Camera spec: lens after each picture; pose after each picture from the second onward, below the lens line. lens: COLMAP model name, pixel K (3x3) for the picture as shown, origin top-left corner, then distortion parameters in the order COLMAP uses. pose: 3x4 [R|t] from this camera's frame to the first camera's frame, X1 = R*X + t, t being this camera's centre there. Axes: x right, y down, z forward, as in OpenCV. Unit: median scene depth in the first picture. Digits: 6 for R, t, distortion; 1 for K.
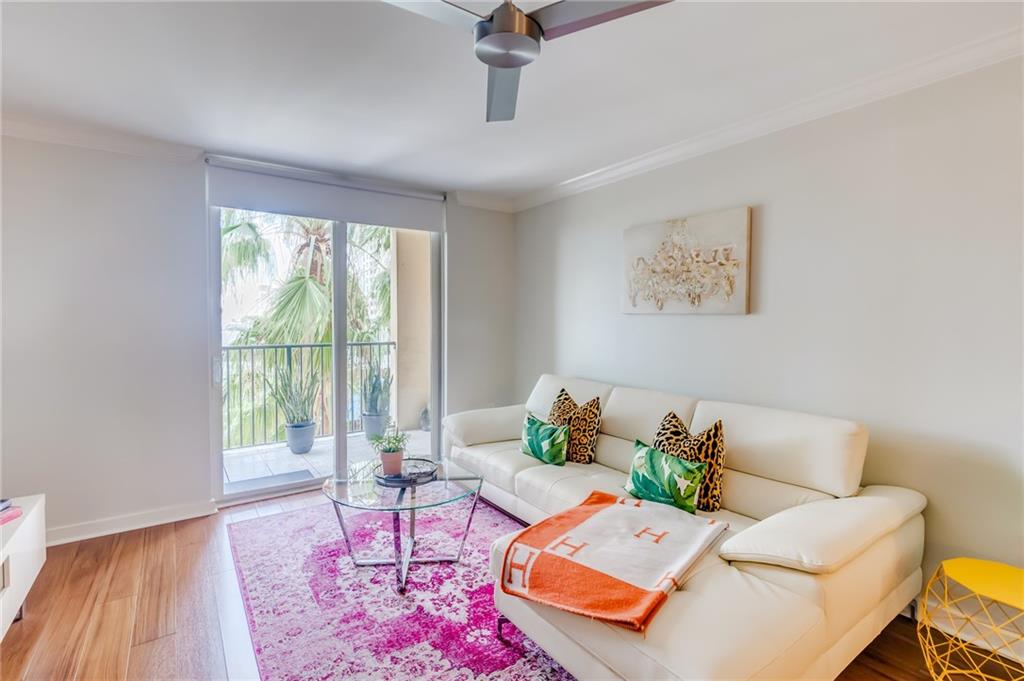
lens RADIAL K [[480.6, 0, 510.9], [0, 480.6, 335.4], [0, 0, 1]] dist [-0.001467, -0.000701]
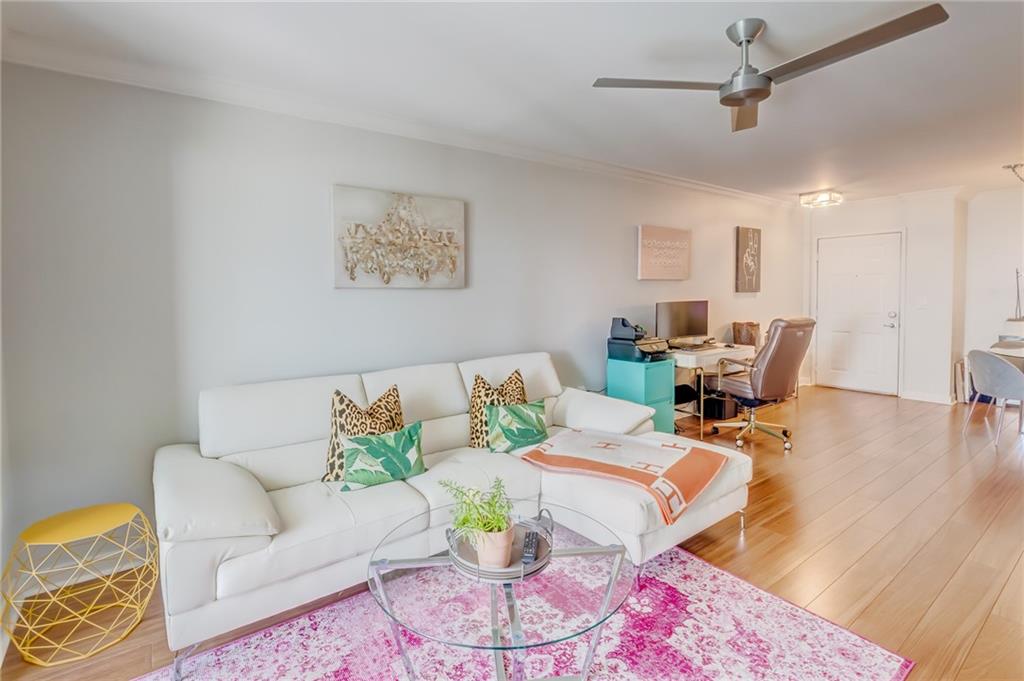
lens RADIAL K [[480.6, 0, 493.7], [0, 480.6, 315.1], [0, 0, 1]] dist [-0.001467, -0.000701]
pose [[-0.007779, -0.053104, 0.998559, -0.700908], [0.046974, 0.997467, 0.053412, -0.034702], [-0.998866, 0.047321, -0.005265, 0.862099]]
